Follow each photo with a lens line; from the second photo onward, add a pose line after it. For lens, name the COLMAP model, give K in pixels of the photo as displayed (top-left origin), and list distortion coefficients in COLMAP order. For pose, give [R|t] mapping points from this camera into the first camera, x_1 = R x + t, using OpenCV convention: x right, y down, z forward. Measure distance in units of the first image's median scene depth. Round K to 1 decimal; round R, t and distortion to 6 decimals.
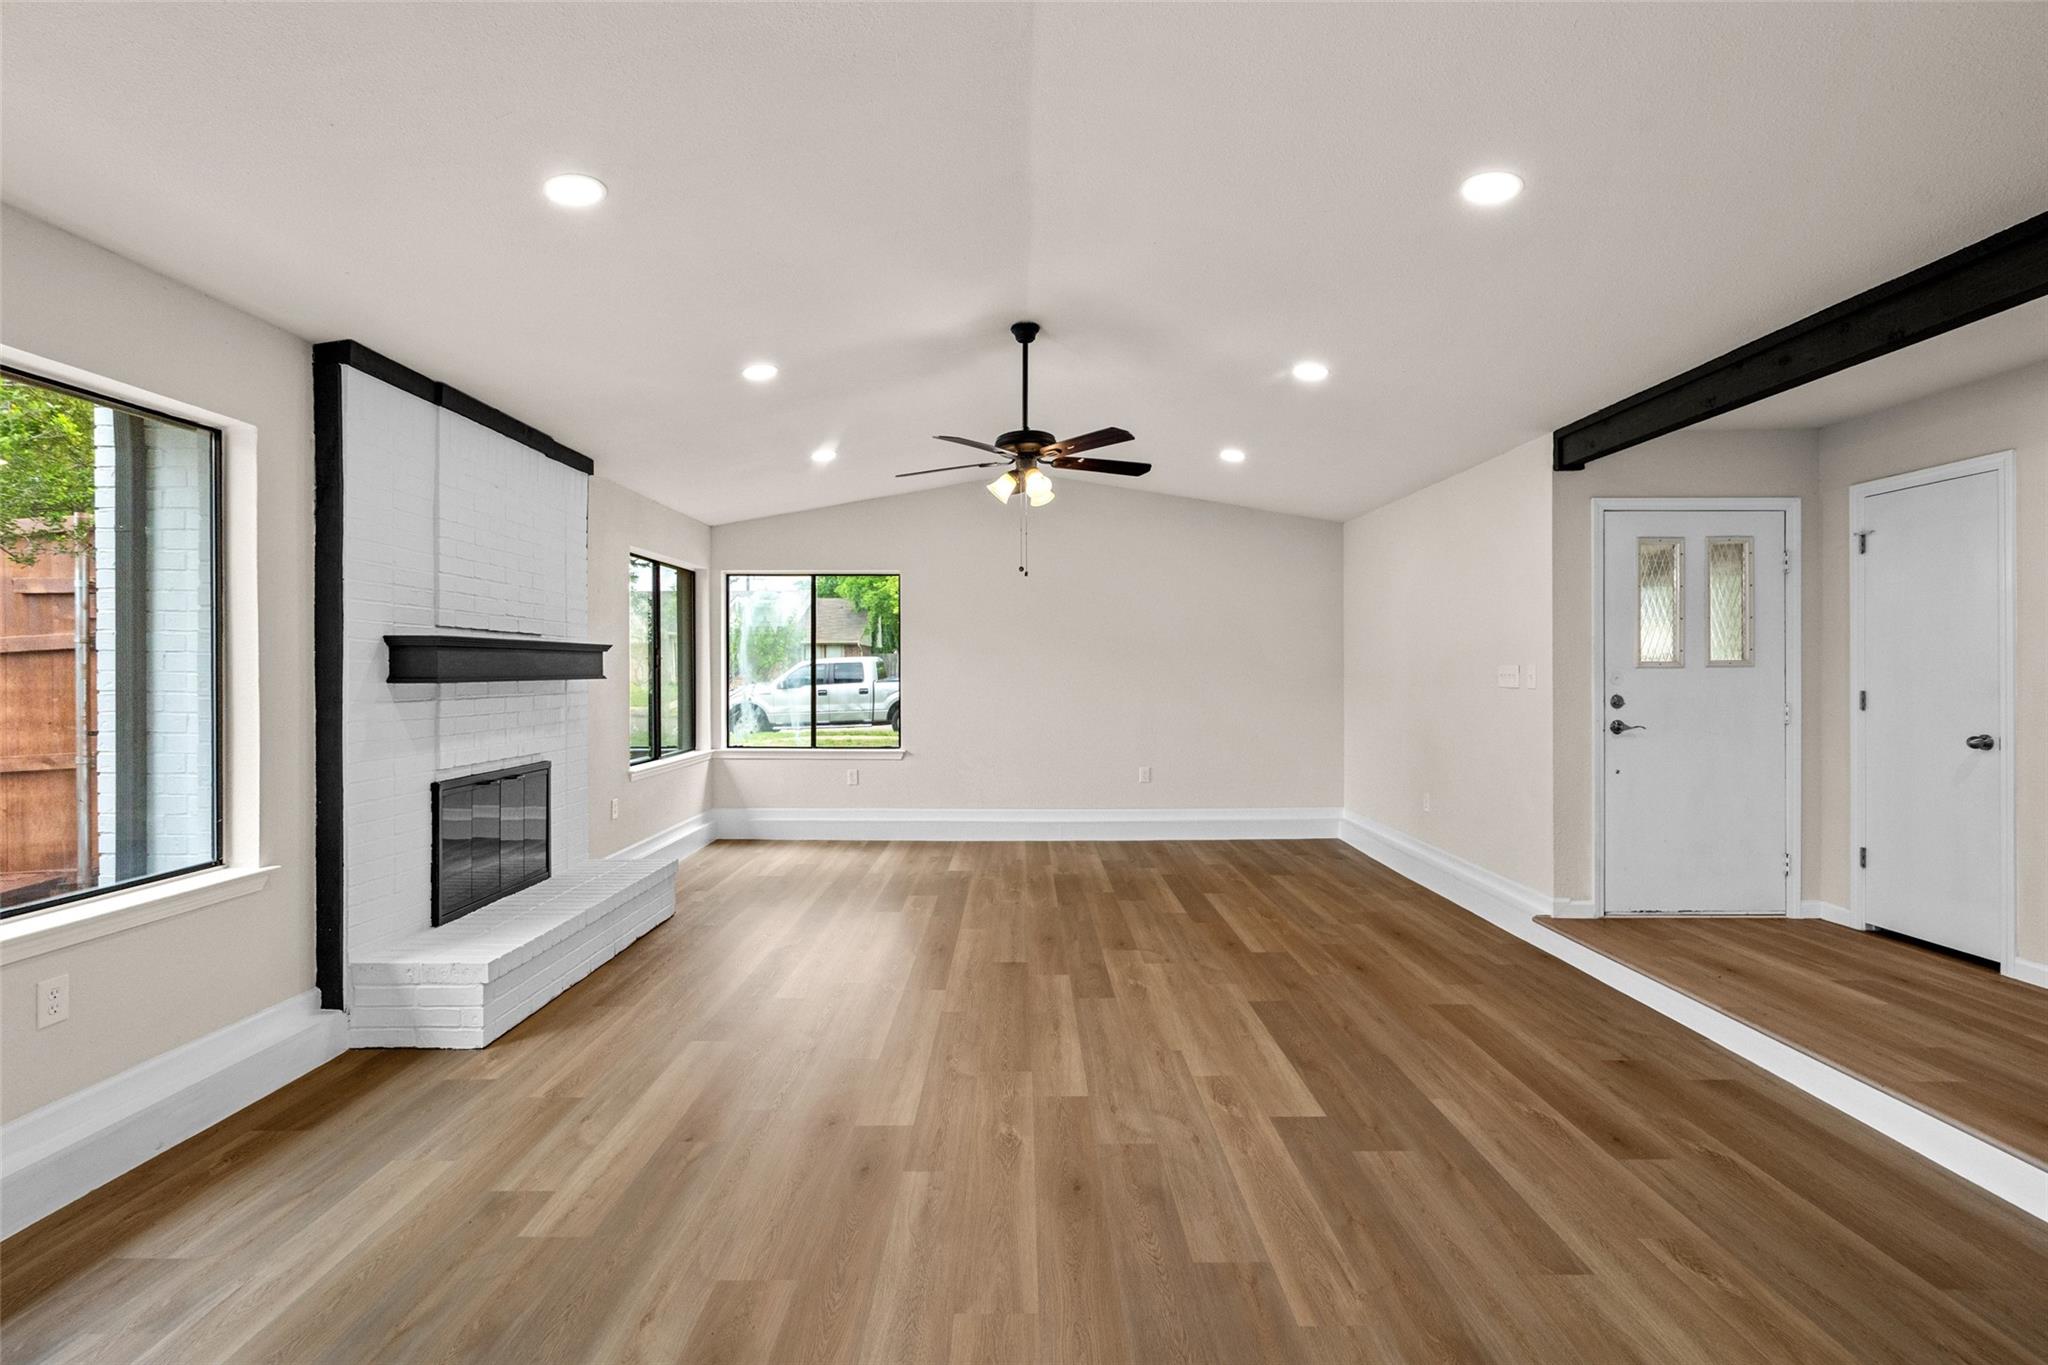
lens RADIAL K [[924.2, 0, 1007.9], [0, 924.2, 669.6], [0, 0, 1]] dist [-0.001313, 0.000624]
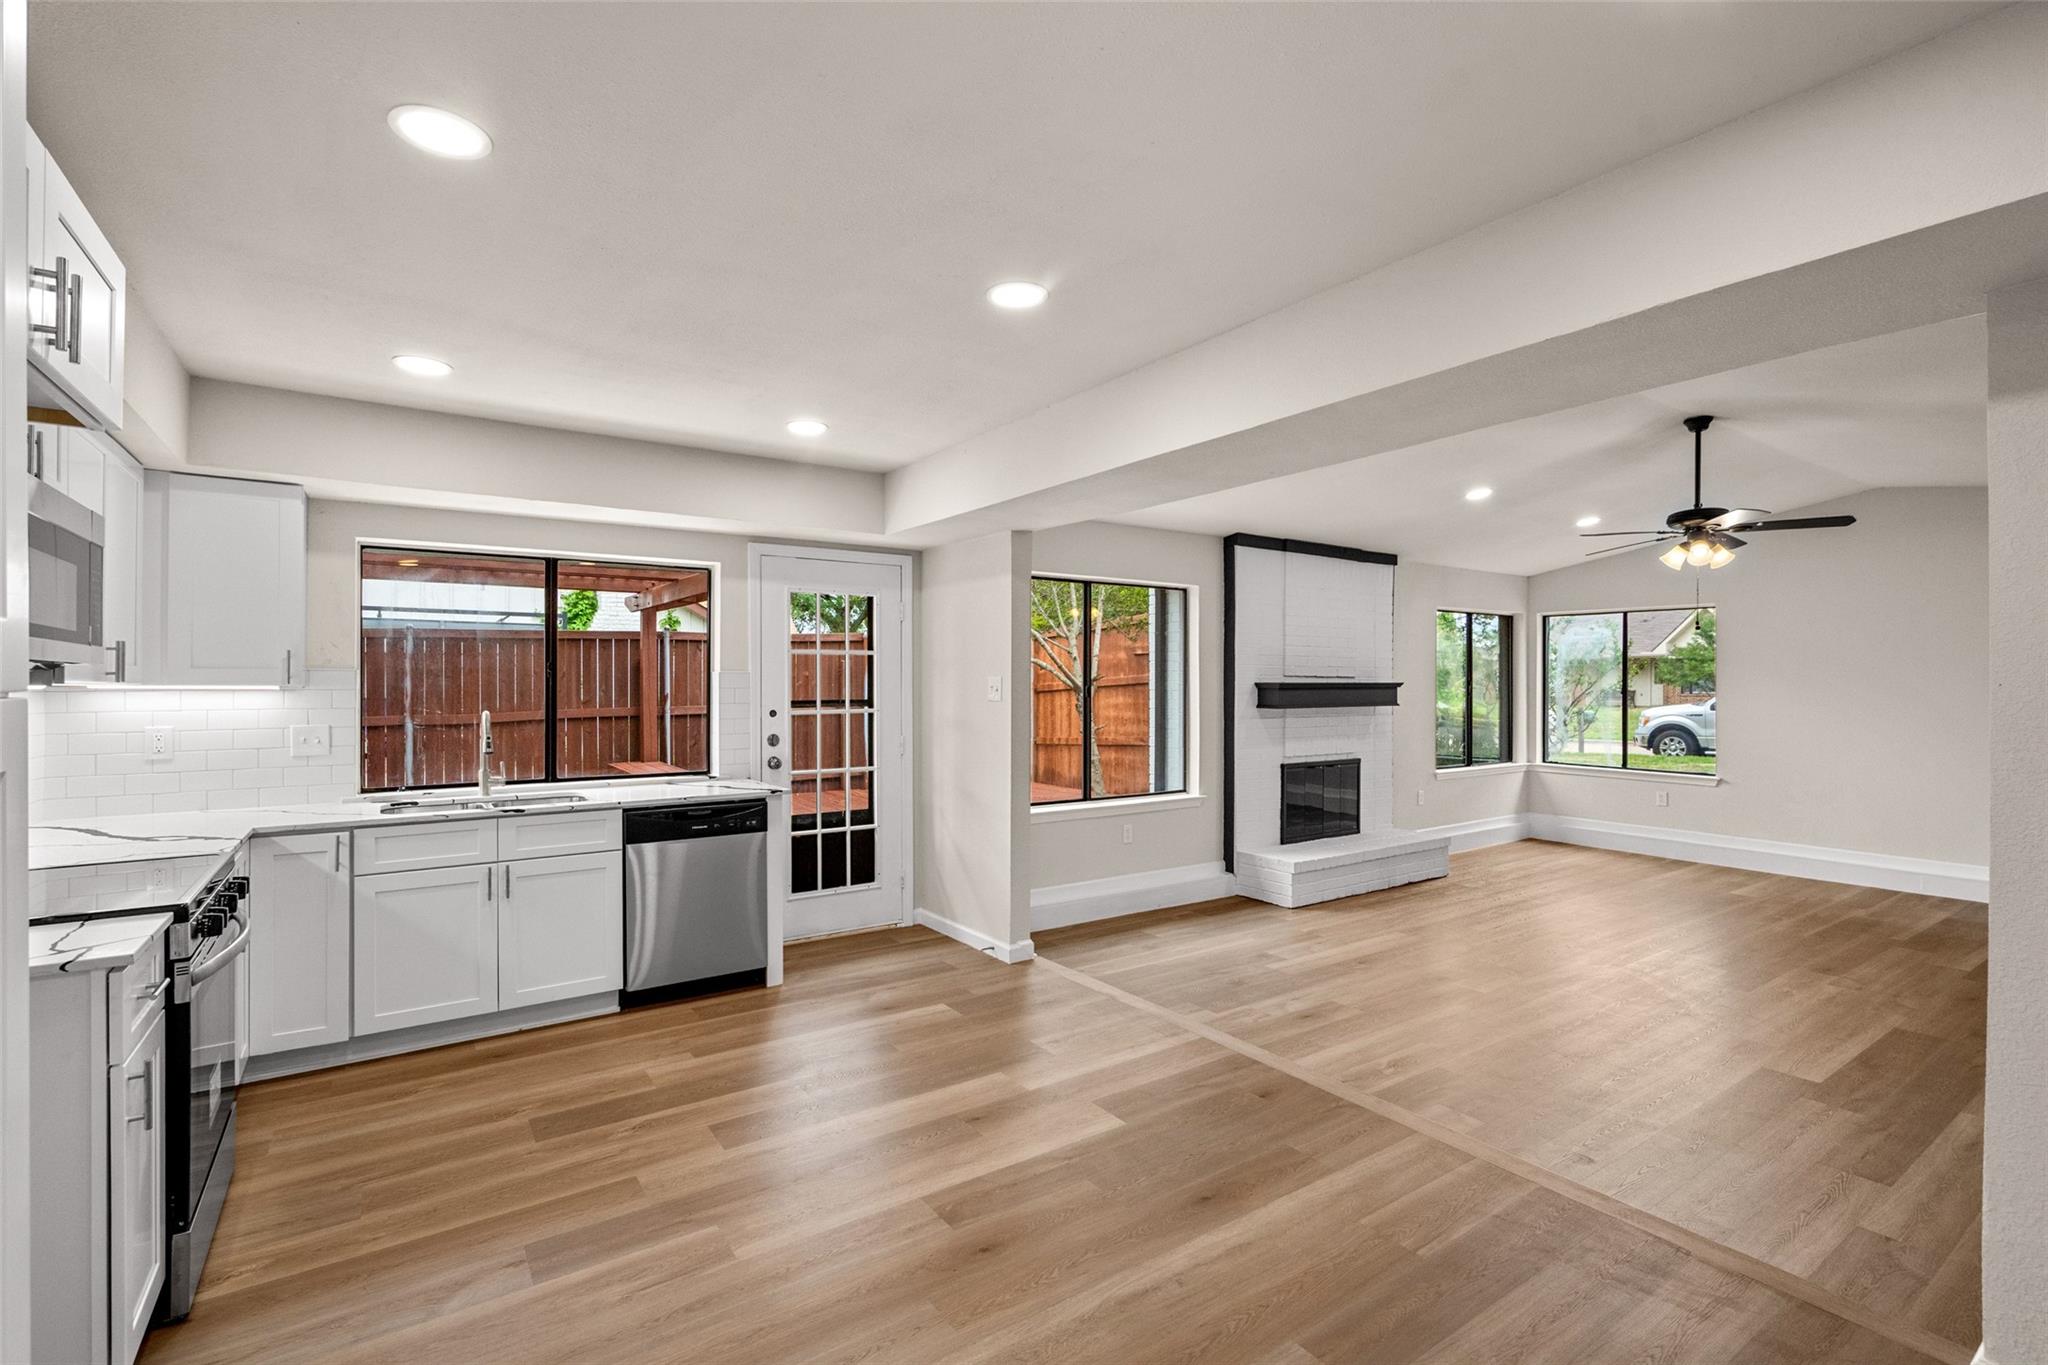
lens RADIAL K [[924.2, 0, 1031.4], [0, 924.2, 683.5], [0, 0, 1]] dist [-0.001313, 0.000624]
pose [[0.580041, 0.005409, -0.814569, 0.590543], [-0.003179, 0.999985, 0.004376, -0.042014], [0.814581, 0.000051, 0.580050, -0.460964]]
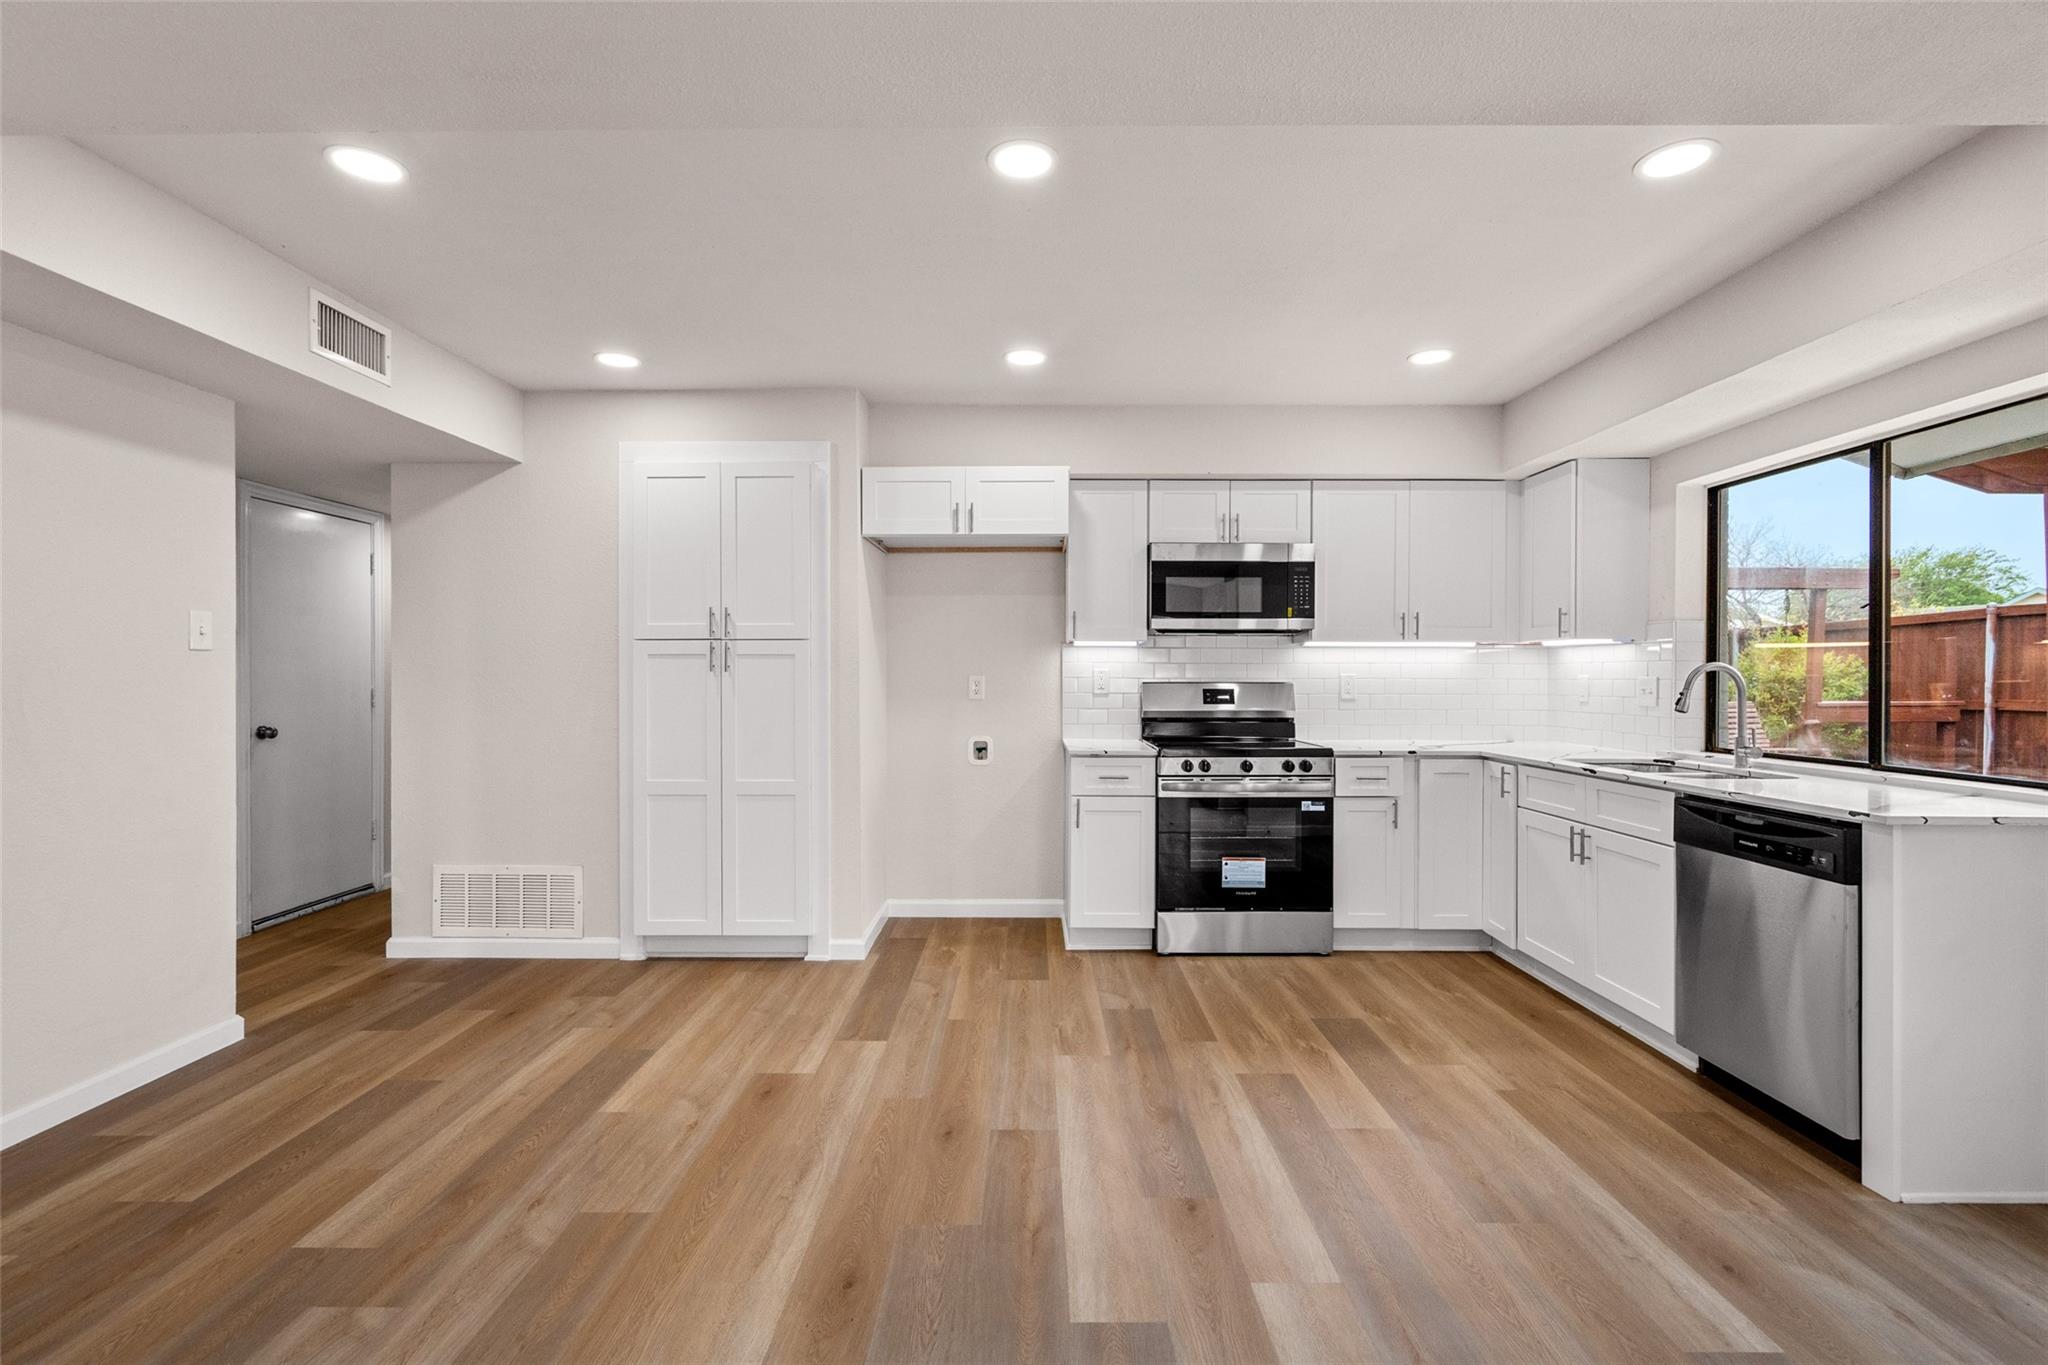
lens RADIAL K [[924.2, 0, 1007.6], [0, 924.2, 673.8], [0, 0, 1]] dist [-0.001313, 0.000624]
pose [[-0.999966, 0.005239, 0.006418, -0.577515], [0.005260, 0.999981, 0.003244, 0.048856], [-0.006401, 0.003278, -0.999974, 1.603685]]
